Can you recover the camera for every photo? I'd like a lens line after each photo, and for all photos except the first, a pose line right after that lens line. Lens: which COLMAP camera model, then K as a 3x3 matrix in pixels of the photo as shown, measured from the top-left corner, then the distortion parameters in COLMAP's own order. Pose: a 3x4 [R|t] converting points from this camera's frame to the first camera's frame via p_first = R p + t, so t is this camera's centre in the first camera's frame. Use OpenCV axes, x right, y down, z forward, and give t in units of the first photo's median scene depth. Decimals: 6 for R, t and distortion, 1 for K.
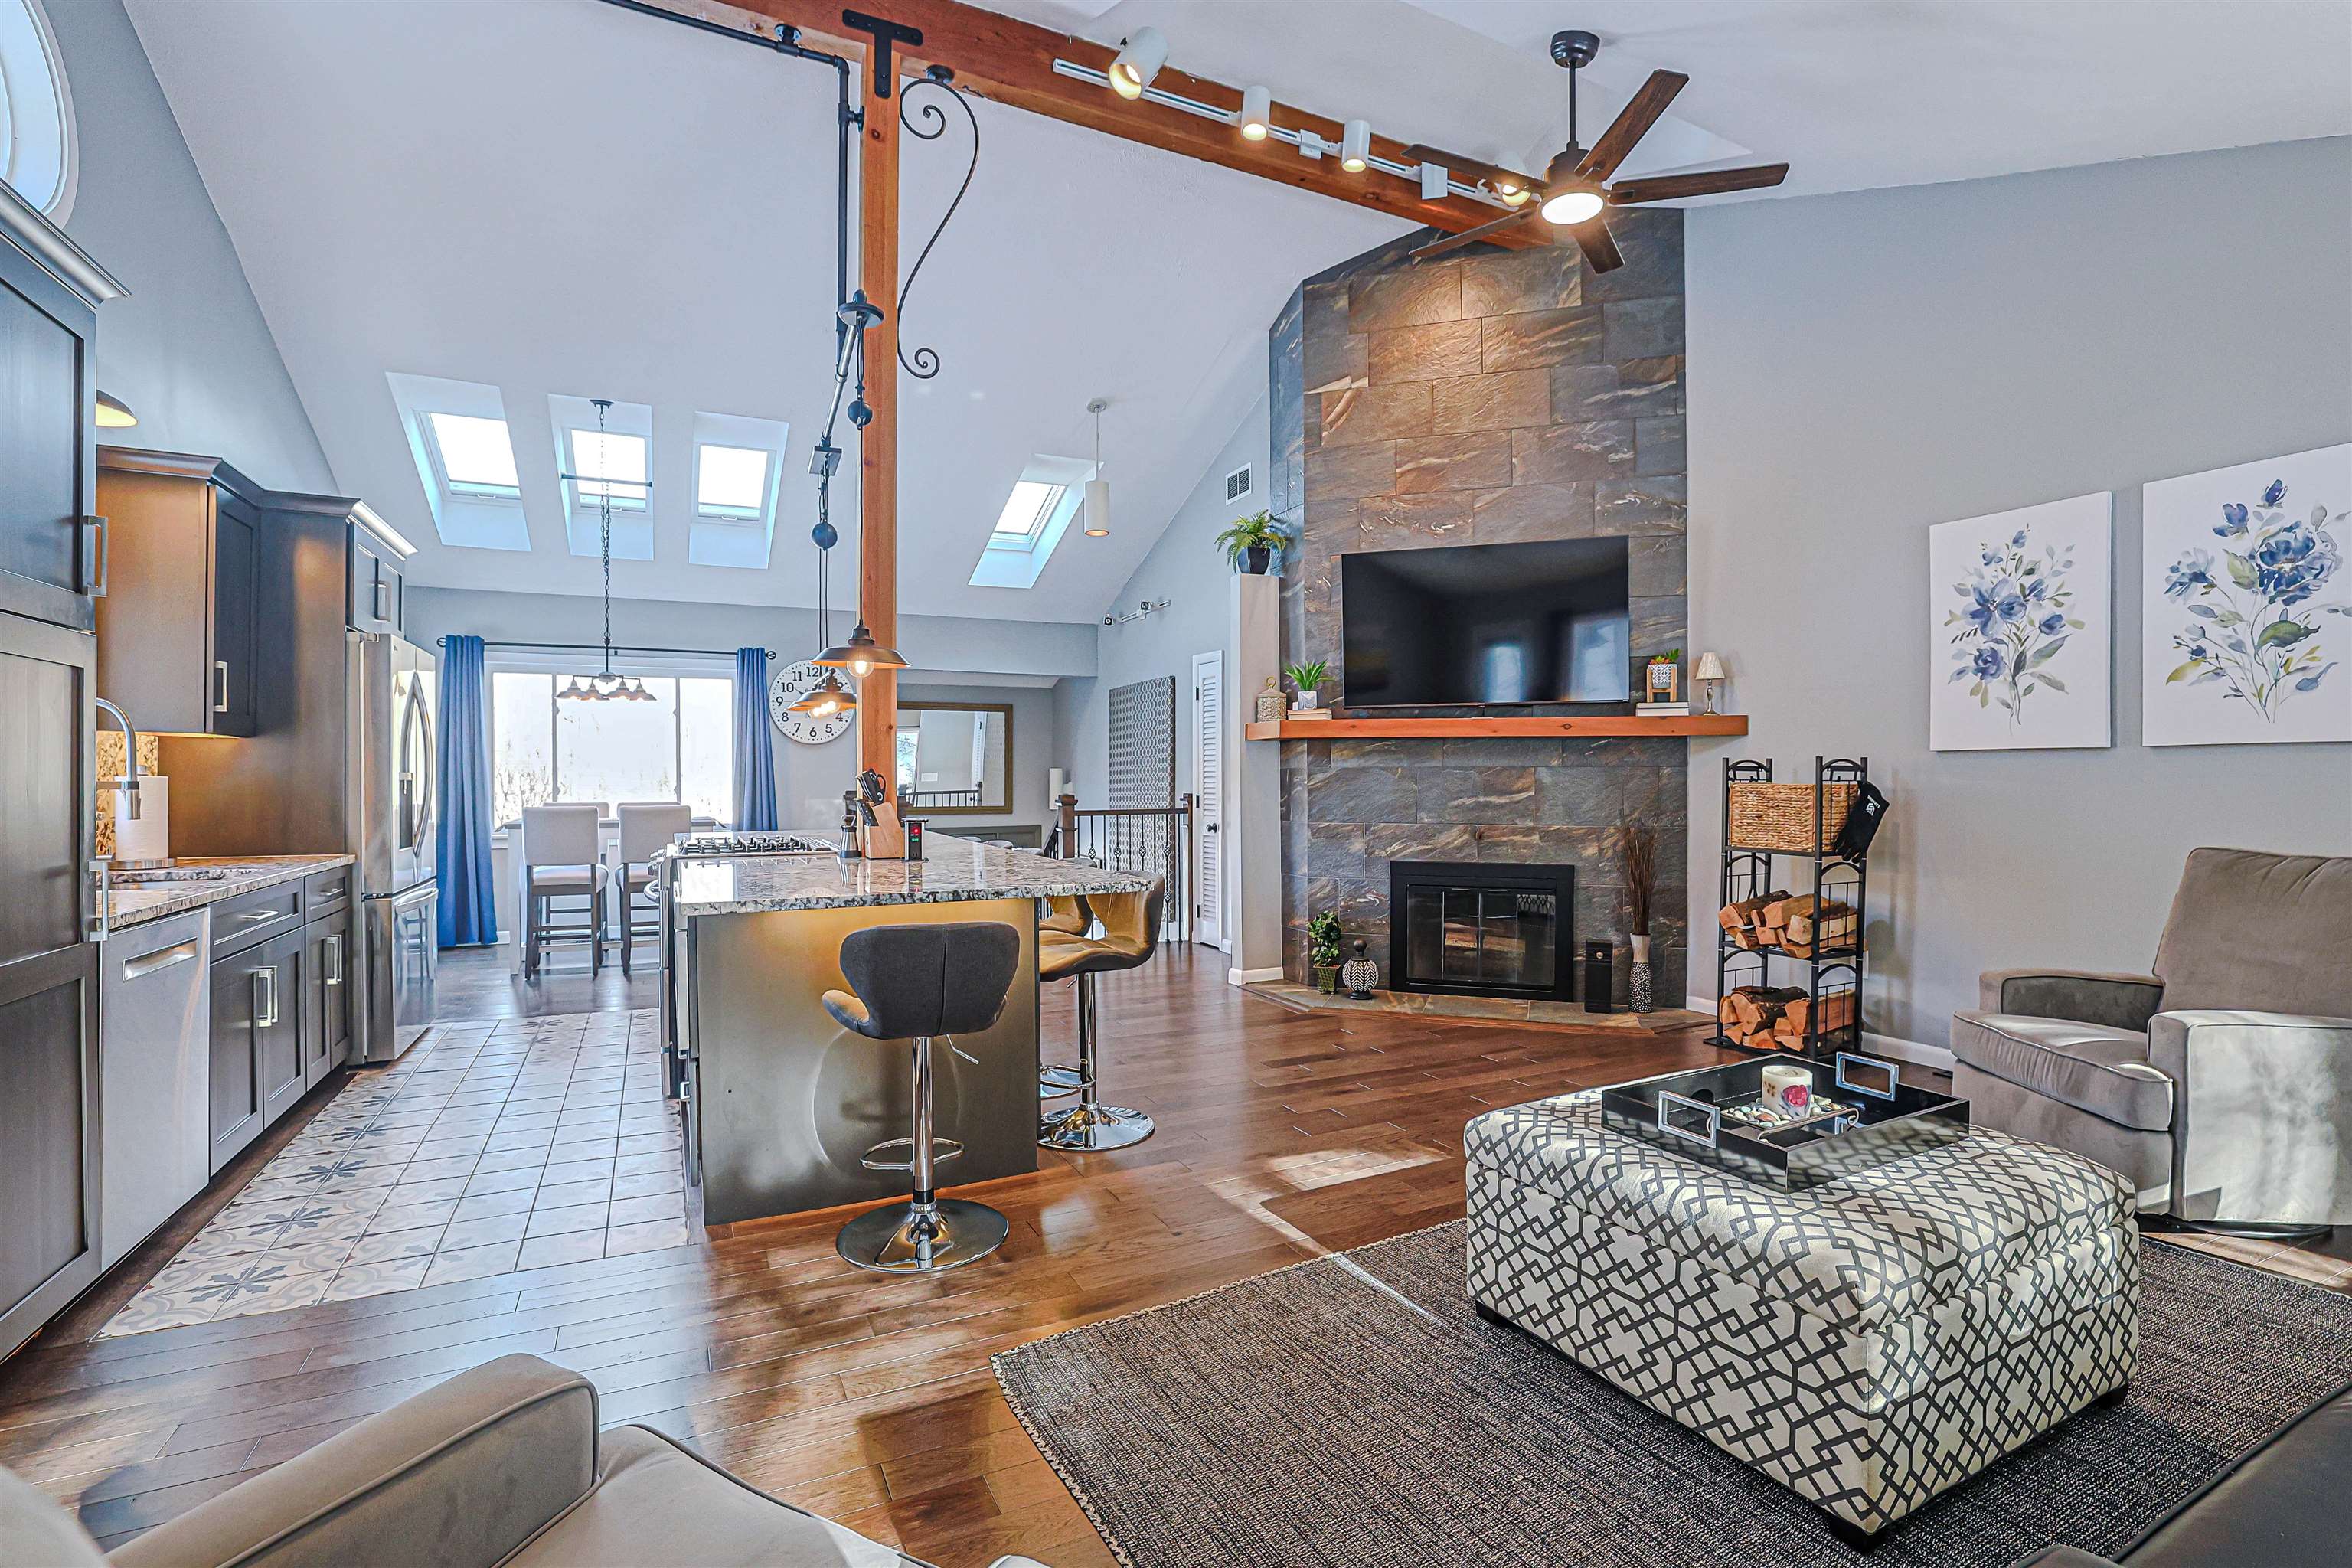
lens RADIAL K [[1100.5, 0, 1182.5], [0, 1100.5, 788.8], [0, 0, 1]] dist [-0.053505, 0.020383]
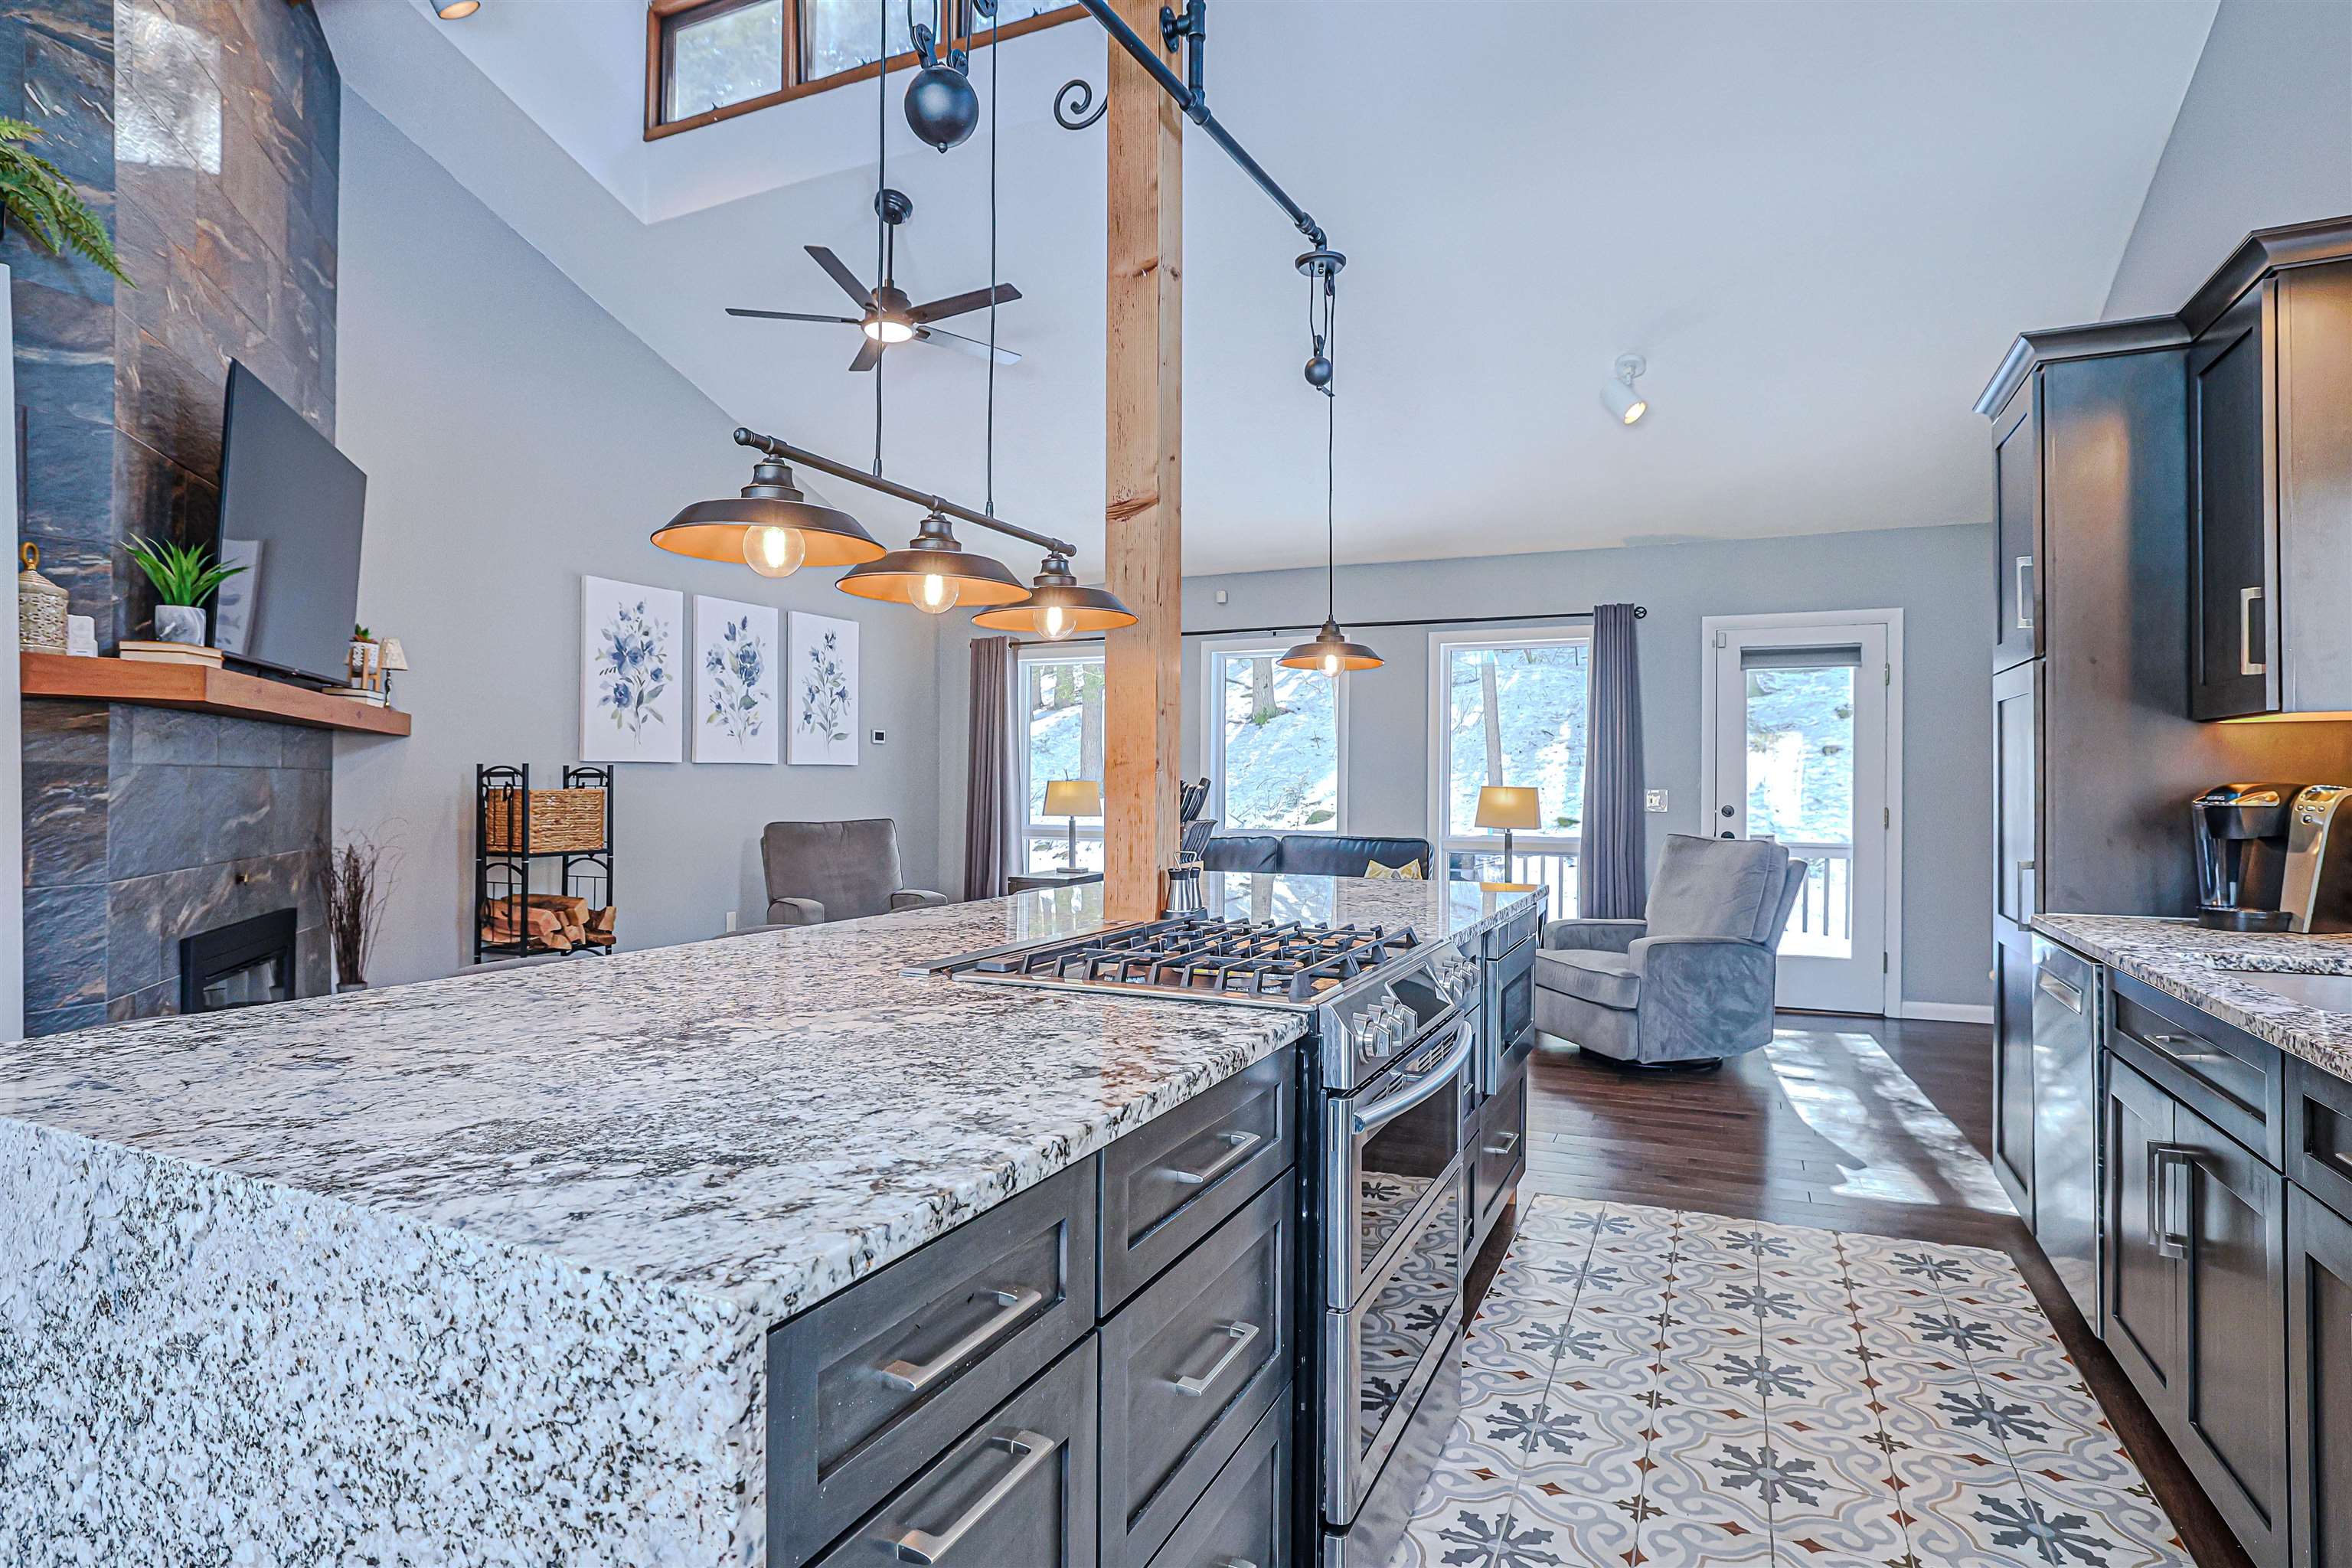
lens RADIAL K [[1212.1, 0, 1203.6], [0, 1212.1, 775.3], [0, 0, 1]] dist [-0.002129, -0.000248]
pose [[-0.654430, 0.003309, 0.756115, -0.727376], [0.007723, 0.999968, 0.002309, -0.015753], [-0.756083, 0.007351, -0.654434, 1.261442]]
